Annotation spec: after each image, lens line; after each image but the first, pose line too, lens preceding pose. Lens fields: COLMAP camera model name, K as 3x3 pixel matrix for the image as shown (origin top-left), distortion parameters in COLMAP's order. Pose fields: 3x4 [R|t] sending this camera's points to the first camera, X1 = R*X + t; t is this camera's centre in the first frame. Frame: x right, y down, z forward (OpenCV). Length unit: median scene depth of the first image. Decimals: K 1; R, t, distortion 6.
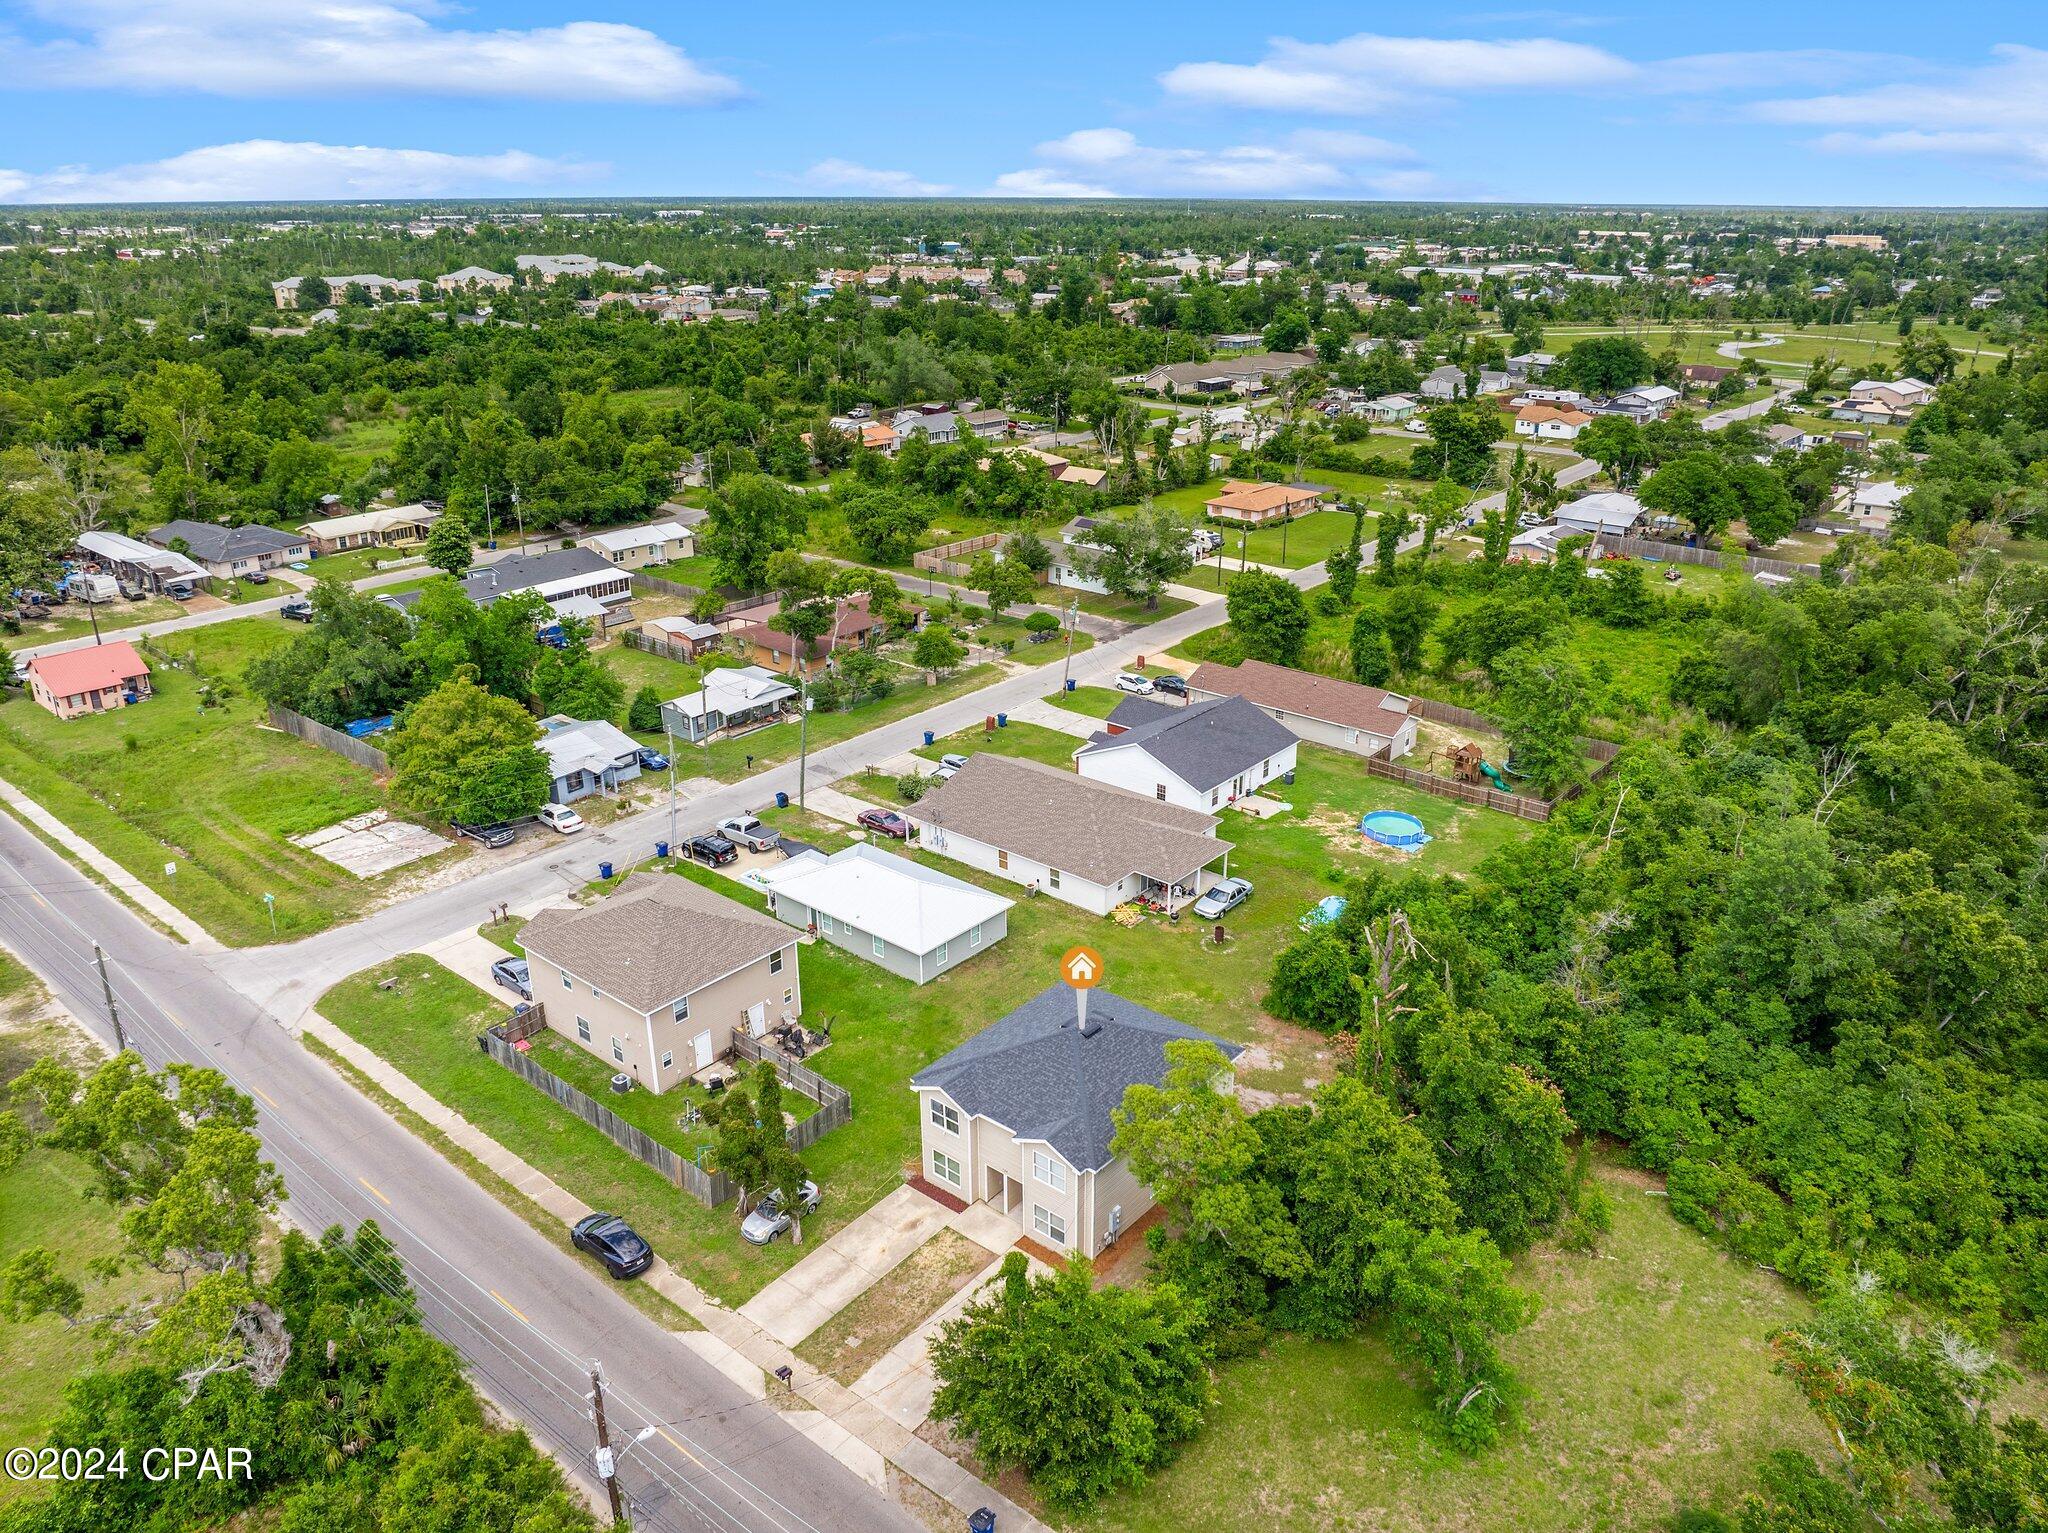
lens RADIAL K [[1424.3, 0, 1024.0], [0, 1424.3, 766.5], [0, 0, 1]] dist [-0.013801, -0.002777]
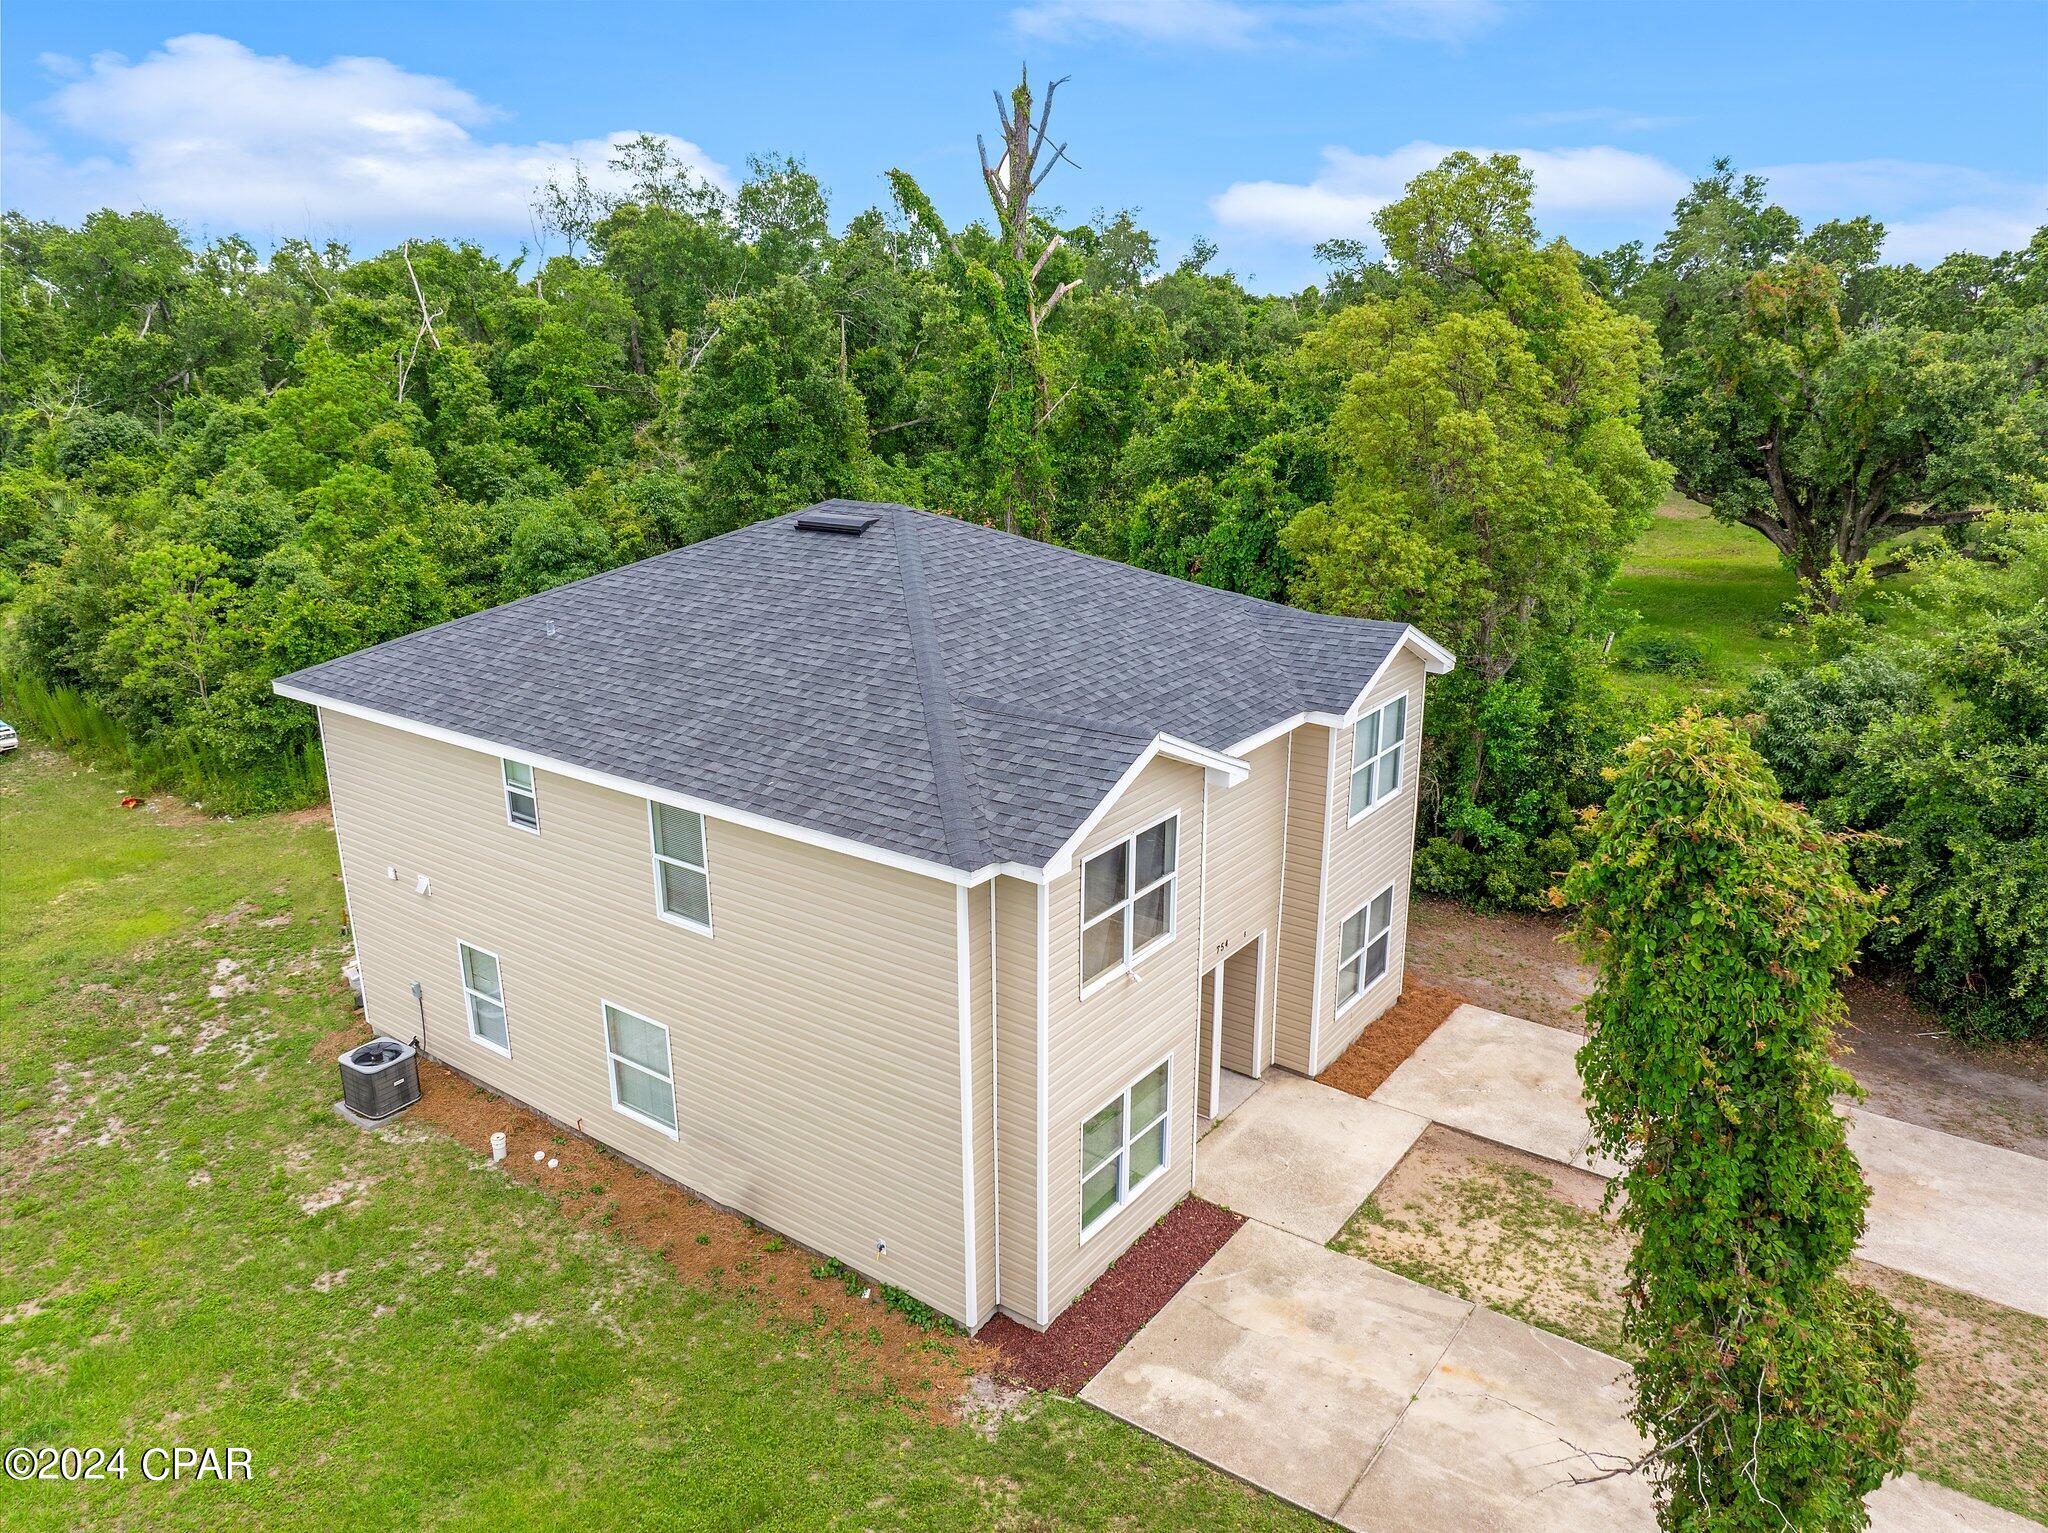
lens RADIAL K [[1442.8, 0, 1029.3], [0, 1442.8, 782.1], [0, 0, 1]] dist [-0.042806, 0.004997]
pose [[-0.060137, -0.301167, 0.951673, -0.187845], [0.374158, 0.877087, 0.301206, 0.116109], [-0.925413, 0.374189, 0.059939, 0.723152]]
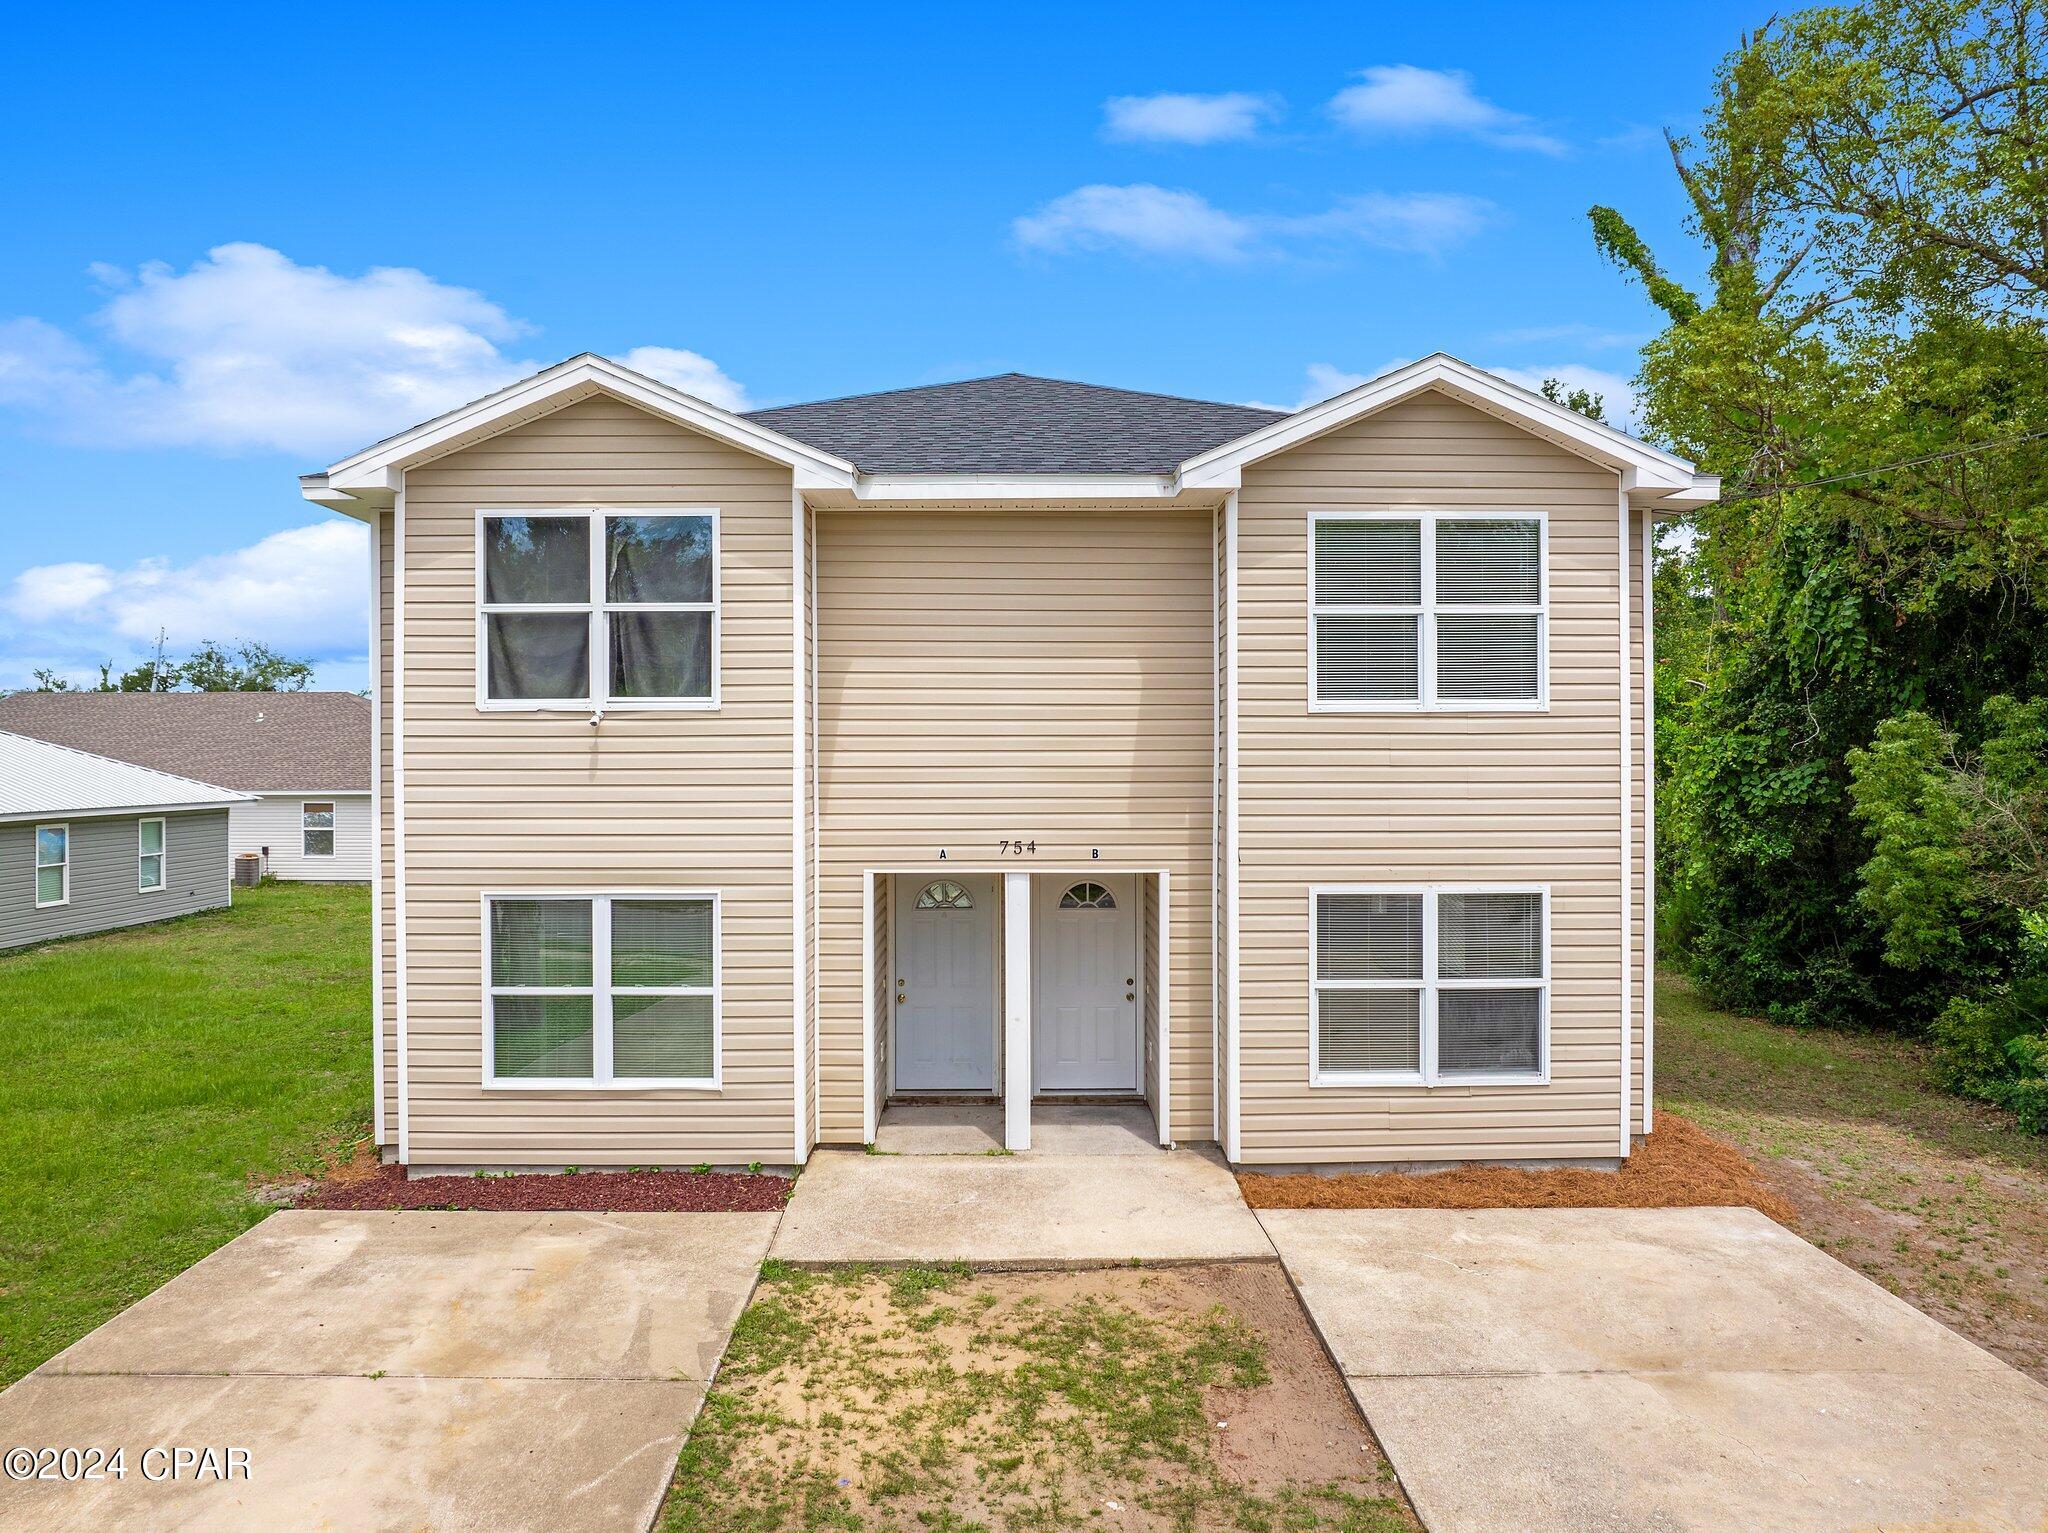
lens RADIAL K [[1442.8, 0, 1029.3], [0, 1442.8, 782.1], [0, 0, 1]] dist [-0.042806, 0.004997]
pose [[0.761861, -0.005031, 0.647721, -0.089717], [0.233820, 0.934682, -0.267763, 0.232945], [-0.604066, 0.355449, 0.713274, 0.627406]]
